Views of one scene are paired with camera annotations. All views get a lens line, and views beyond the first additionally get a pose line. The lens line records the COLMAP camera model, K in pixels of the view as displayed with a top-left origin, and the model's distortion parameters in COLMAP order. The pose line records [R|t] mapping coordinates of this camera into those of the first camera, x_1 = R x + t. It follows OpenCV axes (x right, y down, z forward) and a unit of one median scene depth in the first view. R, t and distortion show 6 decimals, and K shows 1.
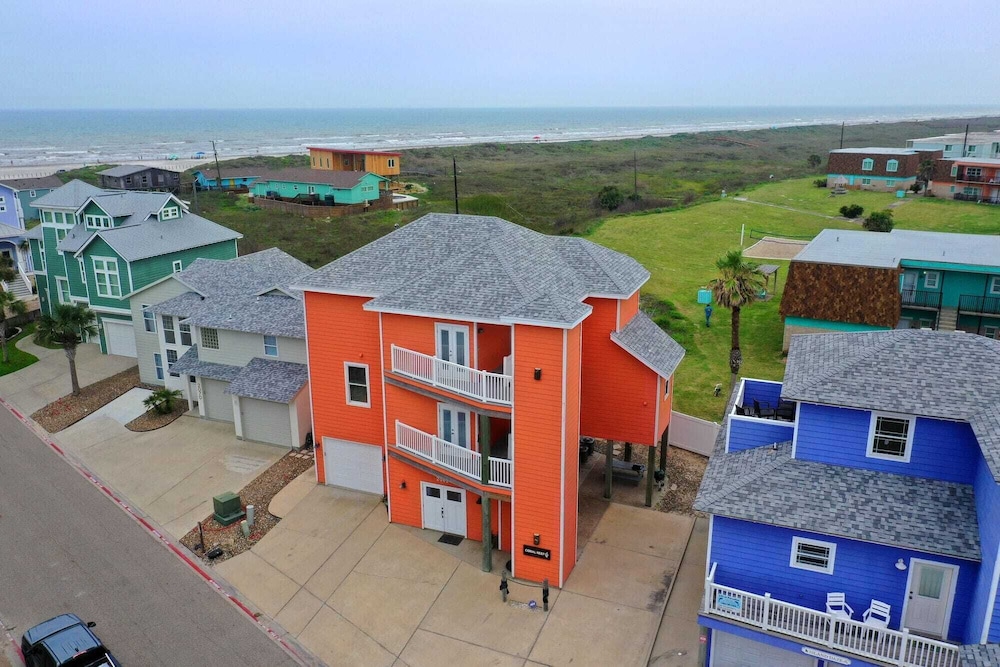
lens RADIAL K [[780.2, 0, 500.0], [0, 780.2, 333.5], [0, 0, 1]] dist [0.003722, -0.001909]
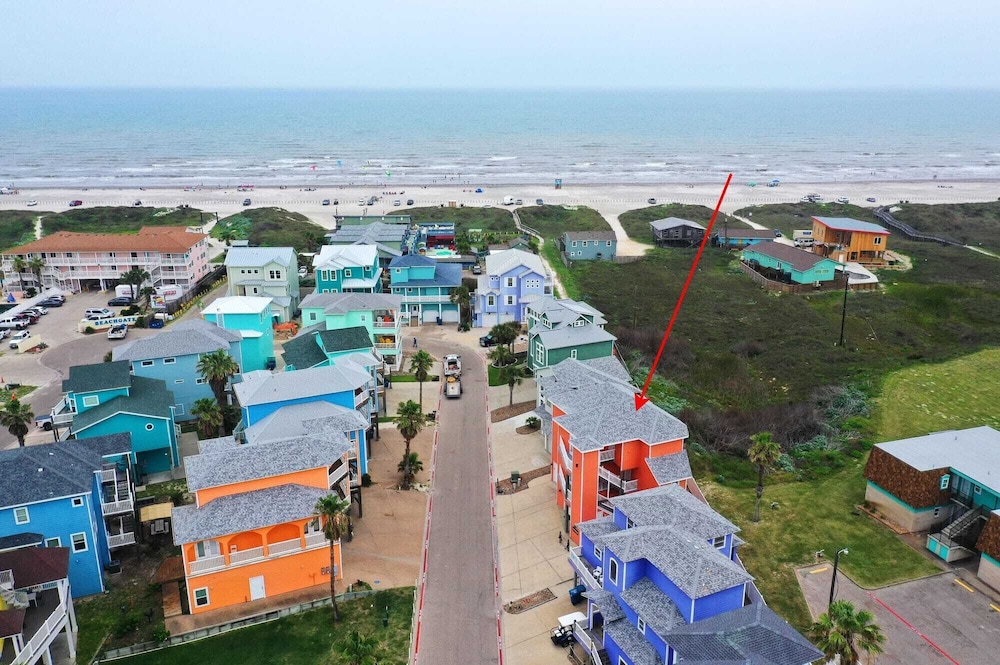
lens RADIAL K [[780.2, 0, 500.0], [0, 780.2, 332.5], [0, 0, 1]] dist [0.003722, -0.001909]
pose [[0.722516, 0.202314, -0.661090, 0.291714], [-0.189304, 0.977573, 0.092275, -0.111884], [0.664932, 0.058477, 0.744611, -0.229038]]
